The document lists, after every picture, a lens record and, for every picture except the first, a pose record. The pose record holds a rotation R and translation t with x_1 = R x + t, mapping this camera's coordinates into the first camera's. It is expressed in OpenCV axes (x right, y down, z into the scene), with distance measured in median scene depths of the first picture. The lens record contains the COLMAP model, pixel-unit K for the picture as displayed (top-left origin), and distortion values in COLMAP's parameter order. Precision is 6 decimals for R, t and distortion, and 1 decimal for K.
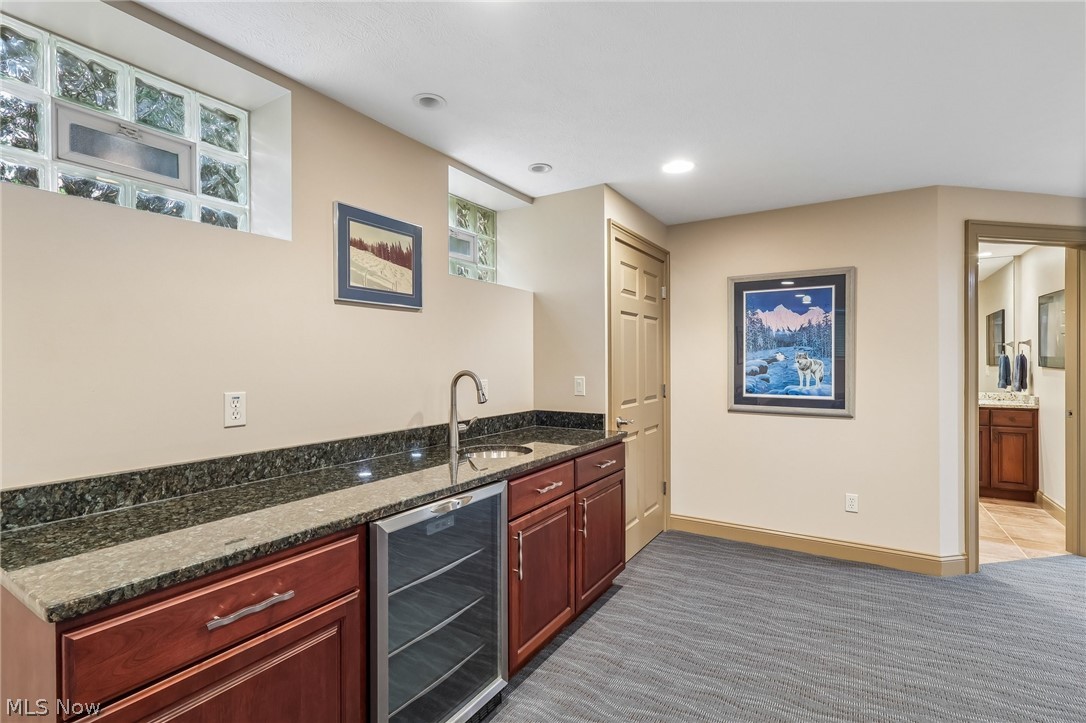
lens RADIAL K [[507.2, 0, 538.9], [0, 507.2, 356.9], [0, 0, 1]] dist [0.000123, 0.000684]
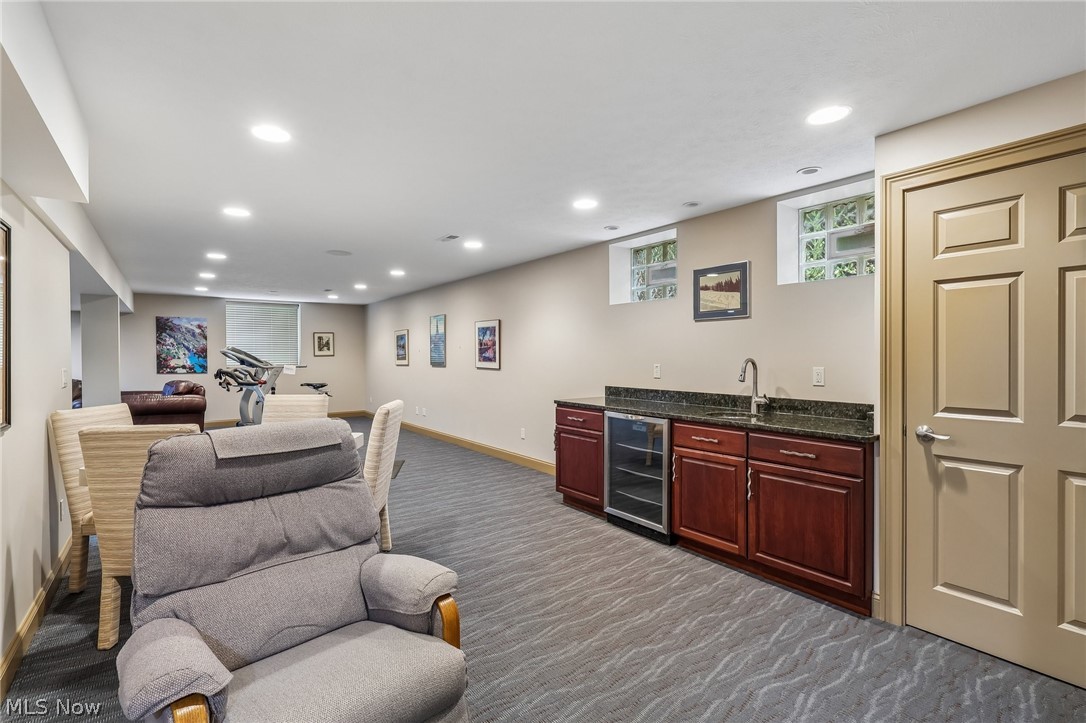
lens RADIAL K [[507.2, 0, 538.9], [0, 507.2, 356.9], [0, 0, 1]] dist [0.000123, 0.000684]
pose [[-0.371285, 0.006836, -0.928494, 1.478244], [0.007495, 0.999962, 0.004365, 0.013516], [0.928489, -0.005339, -0.371323, 1.059811]]
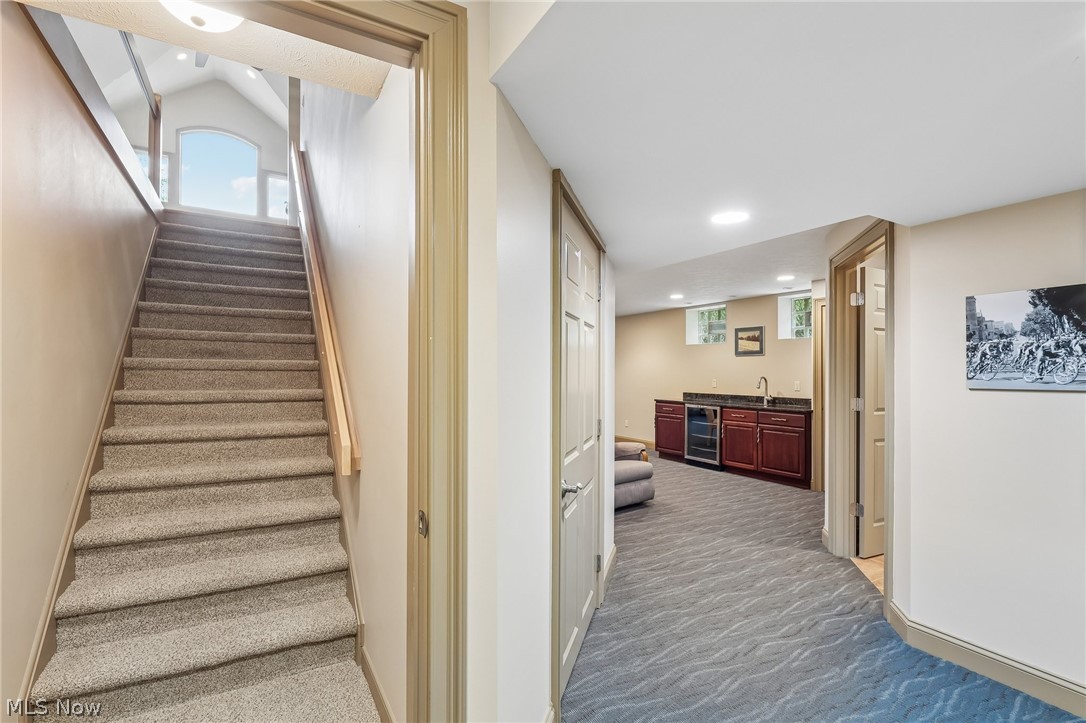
lens RADIAL K [[507.2, 0, 538.9], [0, 507.2, 356.9], [0, 0, 1]] dist [0.000123, 0.000684]
pose [[-0.469987, -0.031344, -0.882117, 3.075128], [-0.006984, 0.999470, -0.031793, 0.017148], [0.882646, -0.008781, -0.469957, 1.320706]]
